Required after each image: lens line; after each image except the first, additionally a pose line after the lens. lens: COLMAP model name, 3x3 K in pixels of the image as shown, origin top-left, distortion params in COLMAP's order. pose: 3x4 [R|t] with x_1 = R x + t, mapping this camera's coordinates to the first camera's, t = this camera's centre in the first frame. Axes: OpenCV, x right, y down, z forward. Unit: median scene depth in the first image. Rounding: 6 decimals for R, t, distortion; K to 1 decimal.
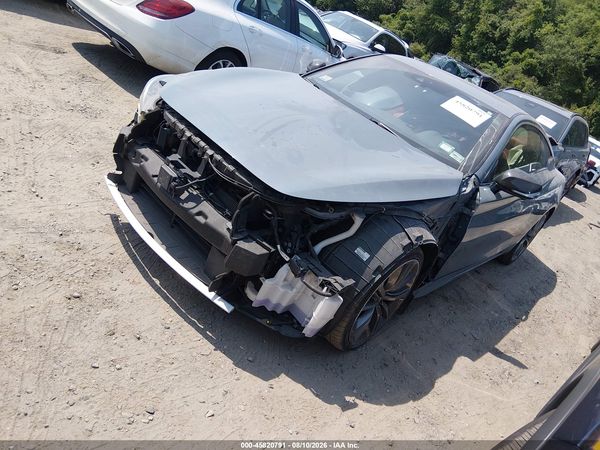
lens RADIAL K [[459.5, 0, 285.3], [0, 459.5, 213.3], [0, 0, 1]] dist [0.106635, -0.167369]
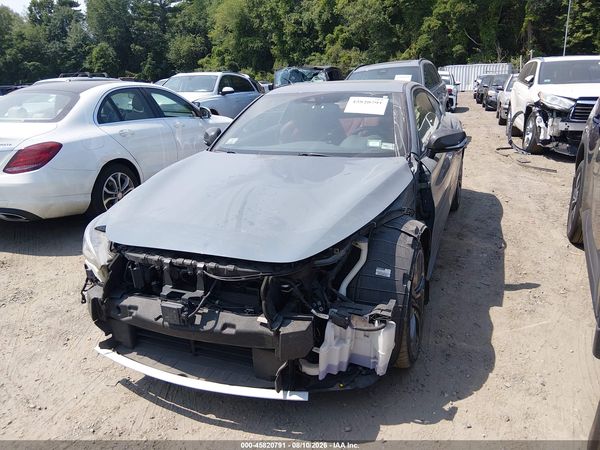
lens RADIAL K [[467.8, 0, 289.4], [0, 467.8, 218.2], [0, 0, 1]] dist [0.106700, -0.189557]
pose [[0.842298, -0.503902, 0.191354, -0.133149], [0.518113, 0.854799, -0.029635, -0.083174], [-0.148636, 0.124104, 0.981074, 0.007584]]
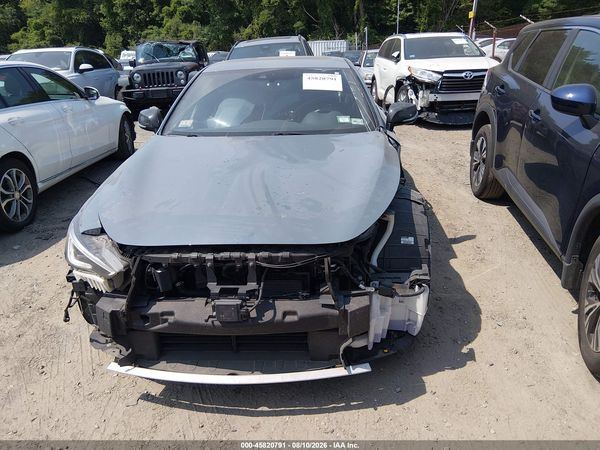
lens RADIAL K [[468.7, 0, 304.6], [0, 468.7, 223.9], [0, 0, 1]] dist [0.107556, -0.196311]
pose [[0.685498, -0.603329, 0.407537, -0.390856], [0.580536, 0.790748, 0.194154, -0.273826], [-0.439398, 0.103498, 0.892310, 0.116028]]
